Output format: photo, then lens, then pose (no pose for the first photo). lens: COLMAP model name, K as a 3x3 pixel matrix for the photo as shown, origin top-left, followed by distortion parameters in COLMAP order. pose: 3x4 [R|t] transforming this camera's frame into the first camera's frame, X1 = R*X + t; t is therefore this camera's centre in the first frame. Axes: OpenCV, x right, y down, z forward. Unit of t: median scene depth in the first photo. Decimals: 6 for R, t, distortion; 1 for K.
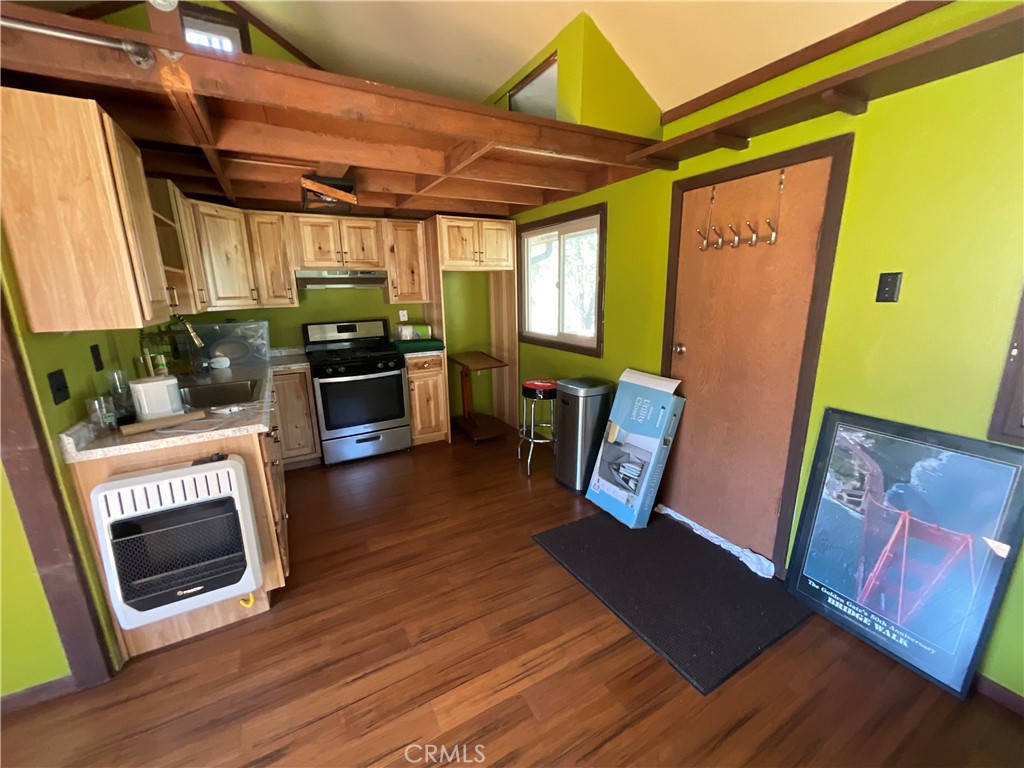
lens RADIAL K [[412.9, 0, 513.5], [0, 412.9, 382.7], [0, 0, 1]] dist [-0.001357, 0.000786]
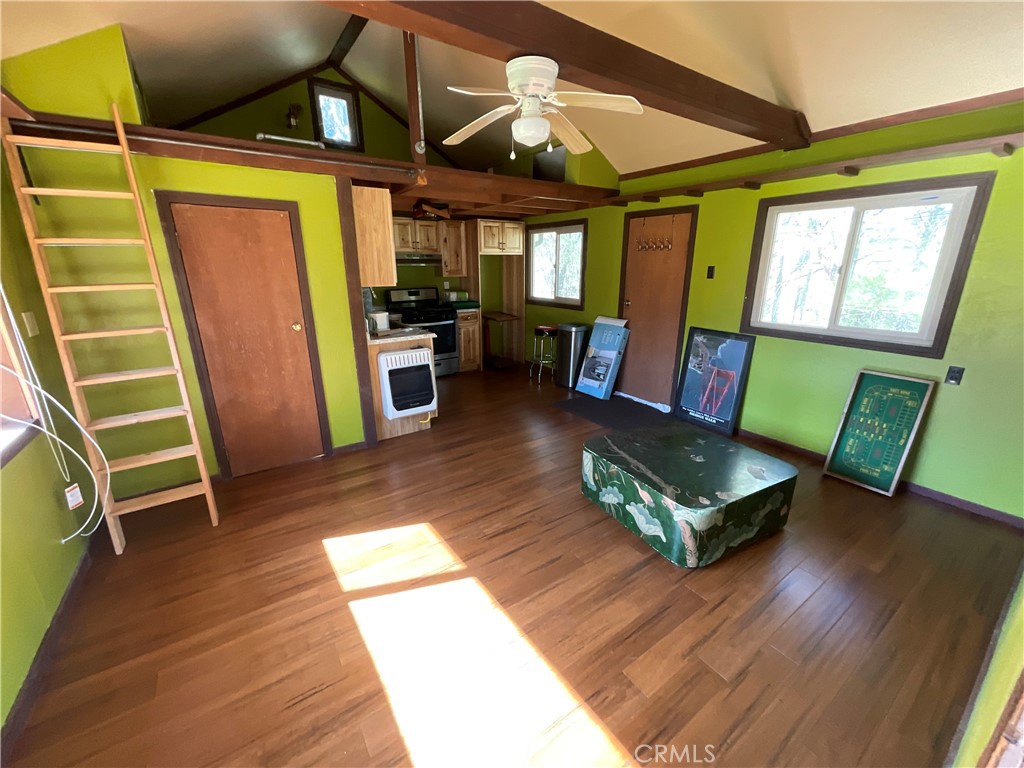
lens RADIAL K [[412.9, 0, 512.7], [0, 412.9, 384.8], [0, 0, 1]] dist [-0.001357, 0.000786]
pose [[0.995337, -0.012598, 0.095633, -0.337074], [0.006599, 0.998005, 0.062787, 0.188450], [-0.096233, -0.061863, 0.993434, -0.937847]]
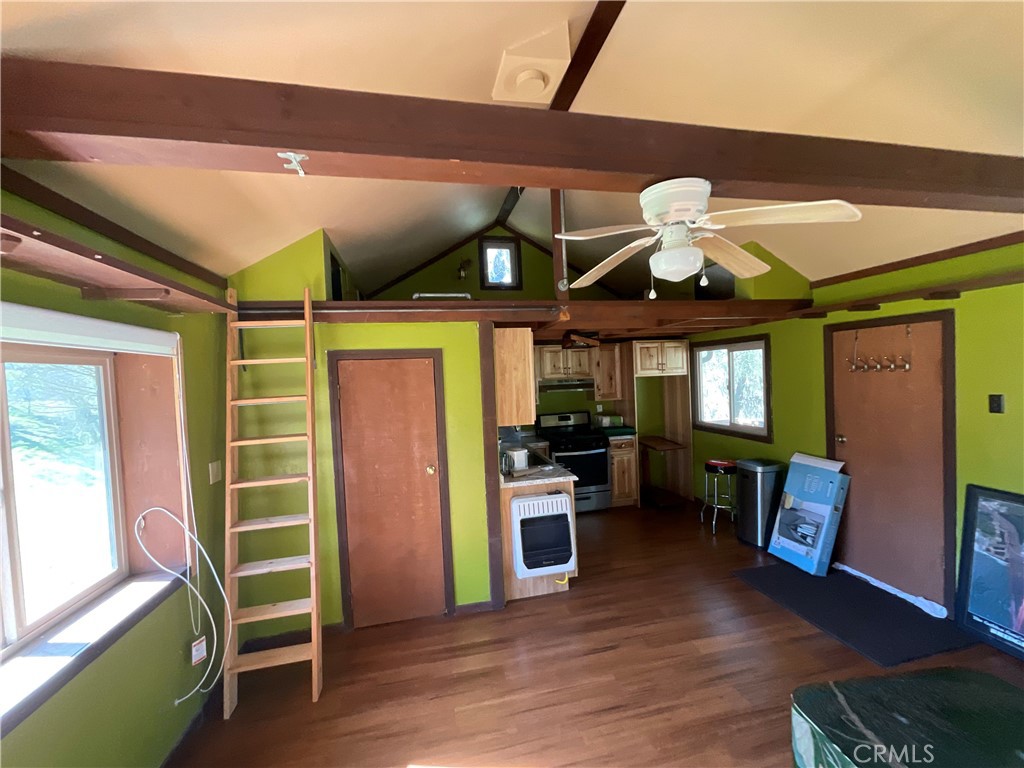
lens RADIAL K [[412.9, 0, 513.7], [0, 412.9, 384.5], [0, 0, 1]] dist [-0.001357, 0.000786]
pose [[0.957425, -0.015082, -0.288289, -0.273168], [-0.039552, 0.982364, -0.182746, 0.038229], [0.285961, 0.186368, 0.939943, -0.715490]]
